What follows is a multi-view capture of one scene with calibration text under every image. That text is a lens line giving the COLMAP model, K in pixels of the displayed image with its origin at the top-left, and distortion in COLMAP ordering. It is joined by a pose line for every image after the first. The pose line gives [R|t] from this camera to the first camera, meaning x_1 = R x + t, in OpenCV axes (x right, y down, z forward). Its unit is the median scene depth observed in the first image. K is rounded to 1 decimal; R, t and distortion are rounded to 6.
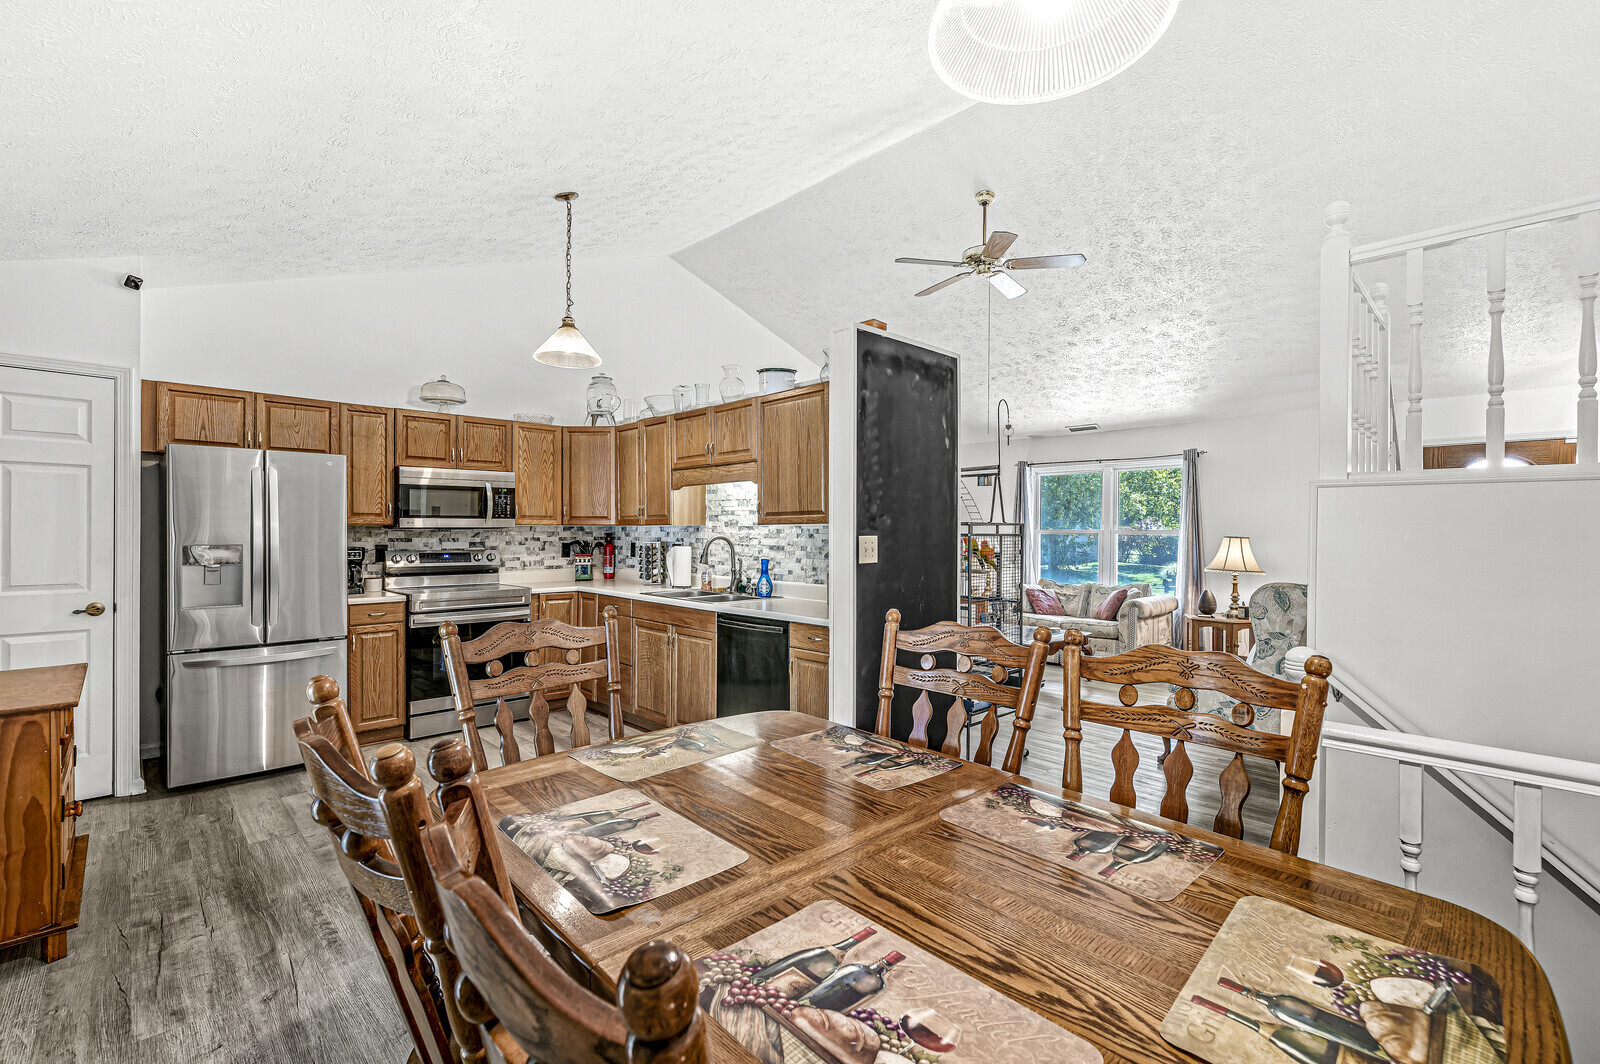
lens RADIAL K [[699.1, 0, 805.4], [0, 699.1, 532.7], [0, 0, 1]] dist [-0.004061, 0.000898]
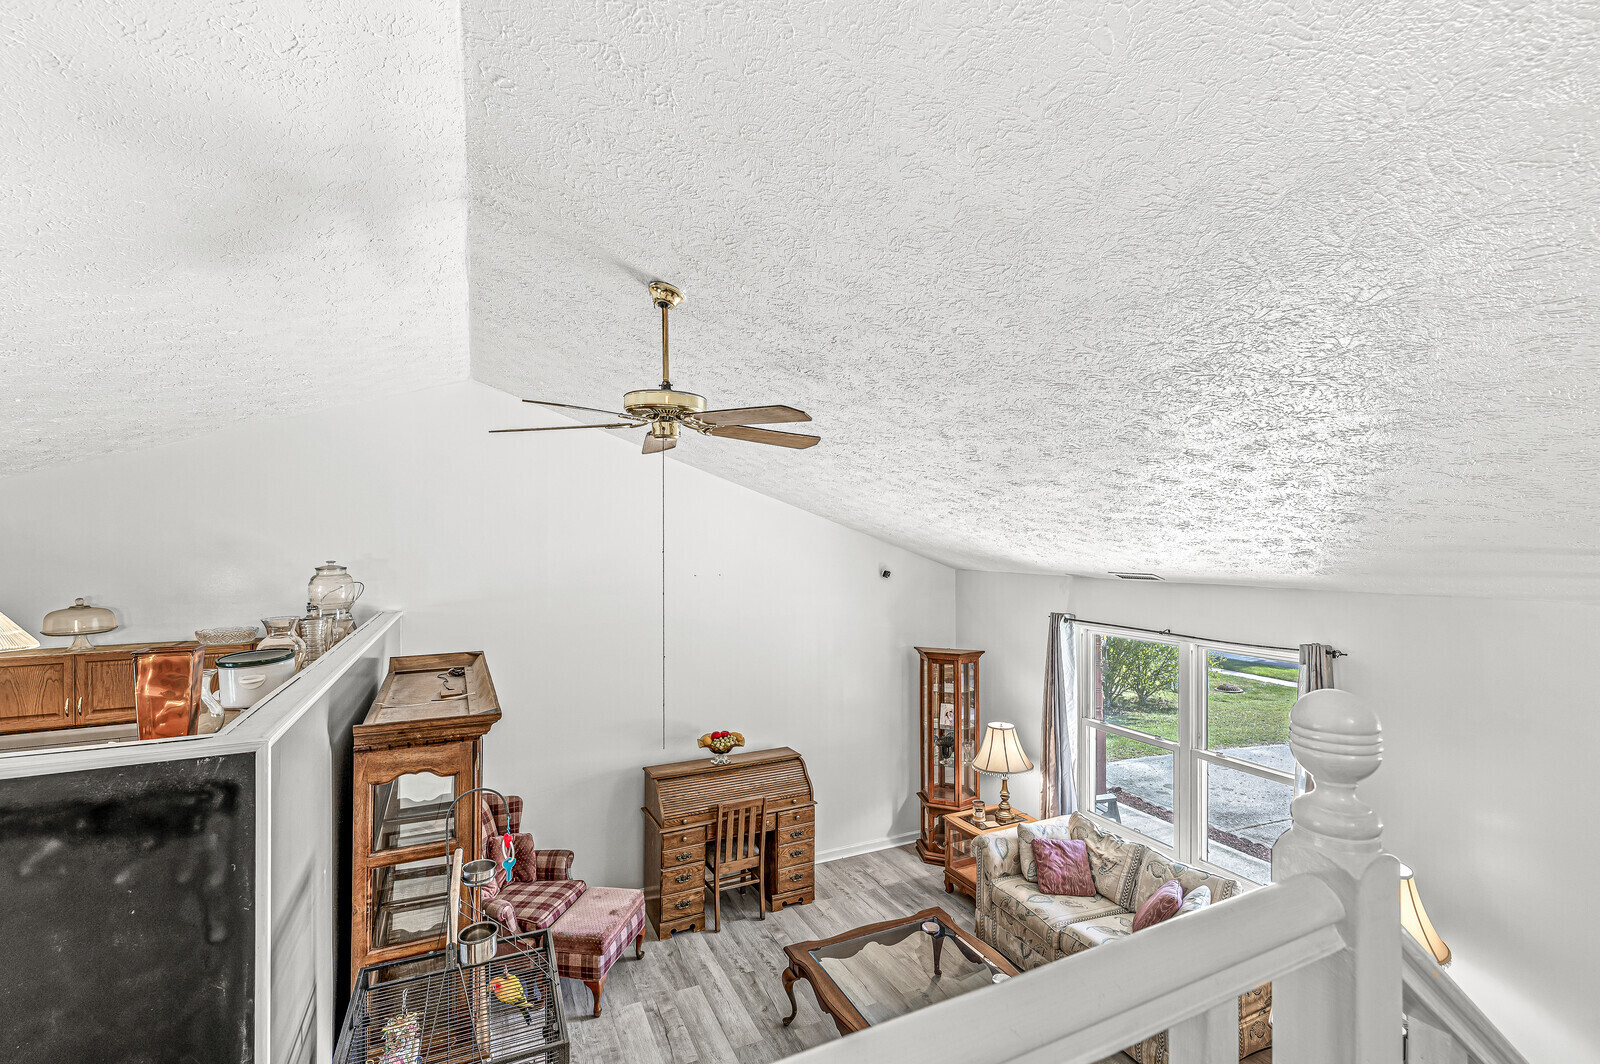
lens RADIAL K [[699.1, 0, 796.1], [0, 699.1, 531.9], [0, 0, 1]] dist [-0.004061, 0.000898]
pose [[0.939098, -0.008064, -0.343554, 0.553440], [0.004147, 0.999918, -0.012136, -0.306772], [0.343624, 0.009973, 0.939054, 0.565276]]
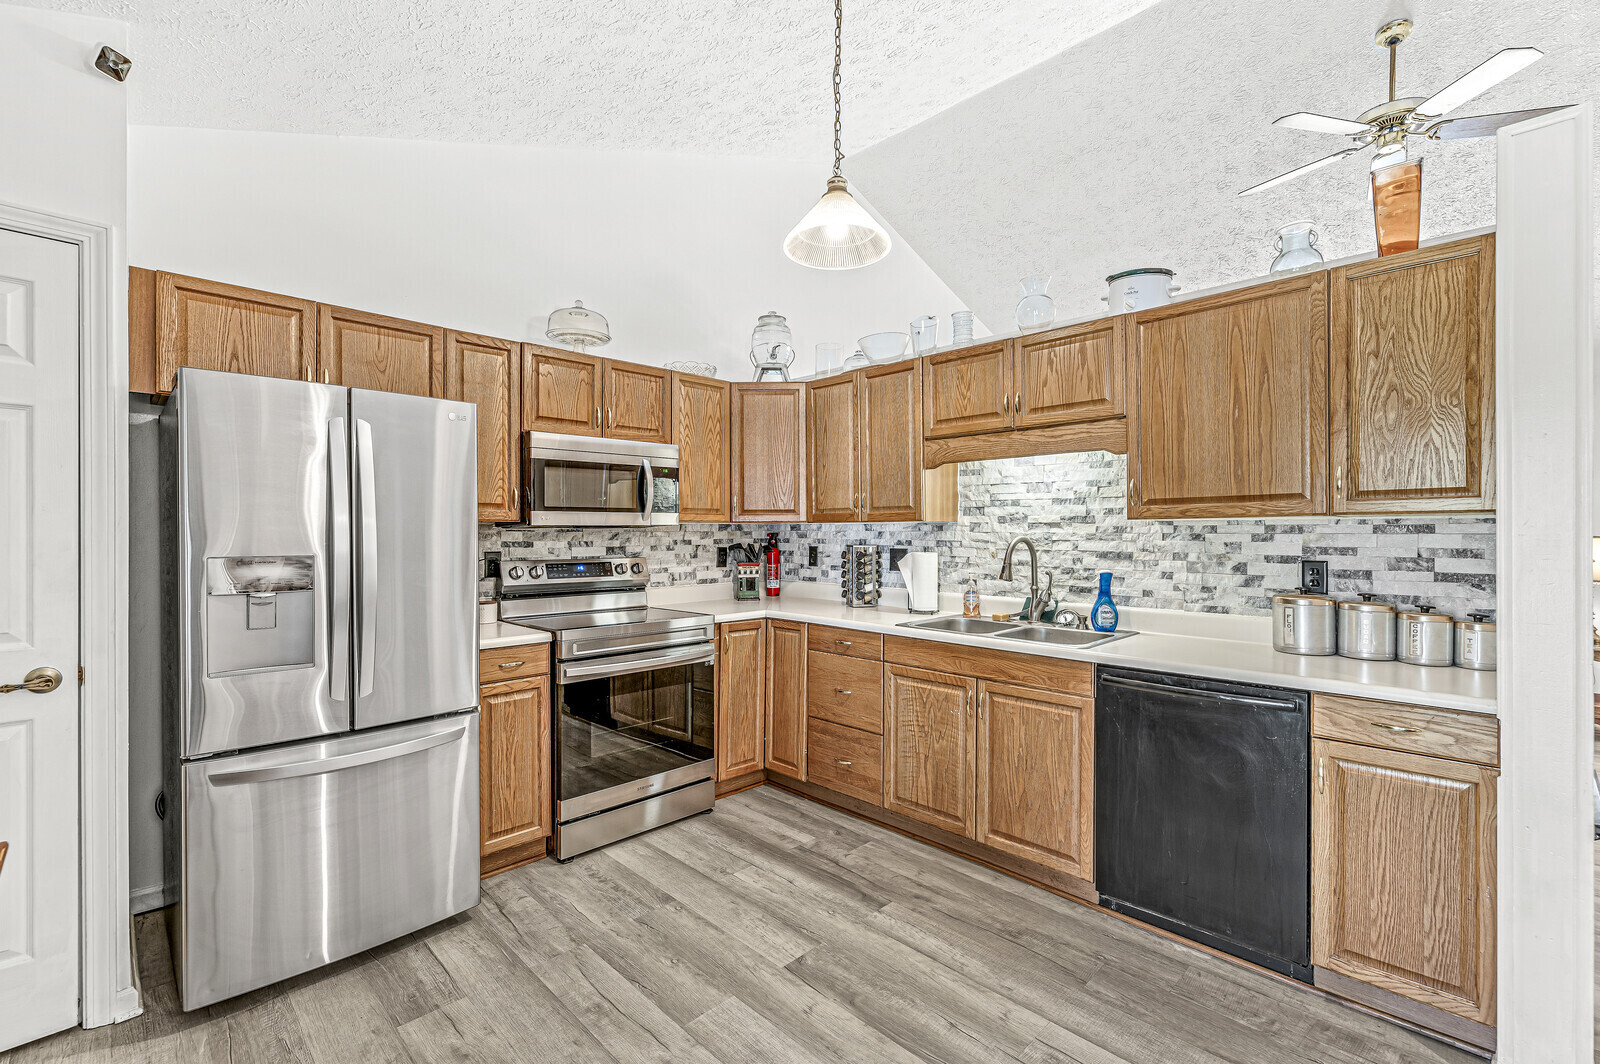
lens RADIAL K [[699.1, 0, 802.4], [0, 699.1, 535.6], [0, 0, 1]] dist [-0.004061, 0.000898]
pose [[0.999976, -0.002336, 0.006479, -0.328049], [0.002310, 0.999989, 0.004057, 0.000056], [-0.006489, -0.004042, 0.999971, 0.343835]]
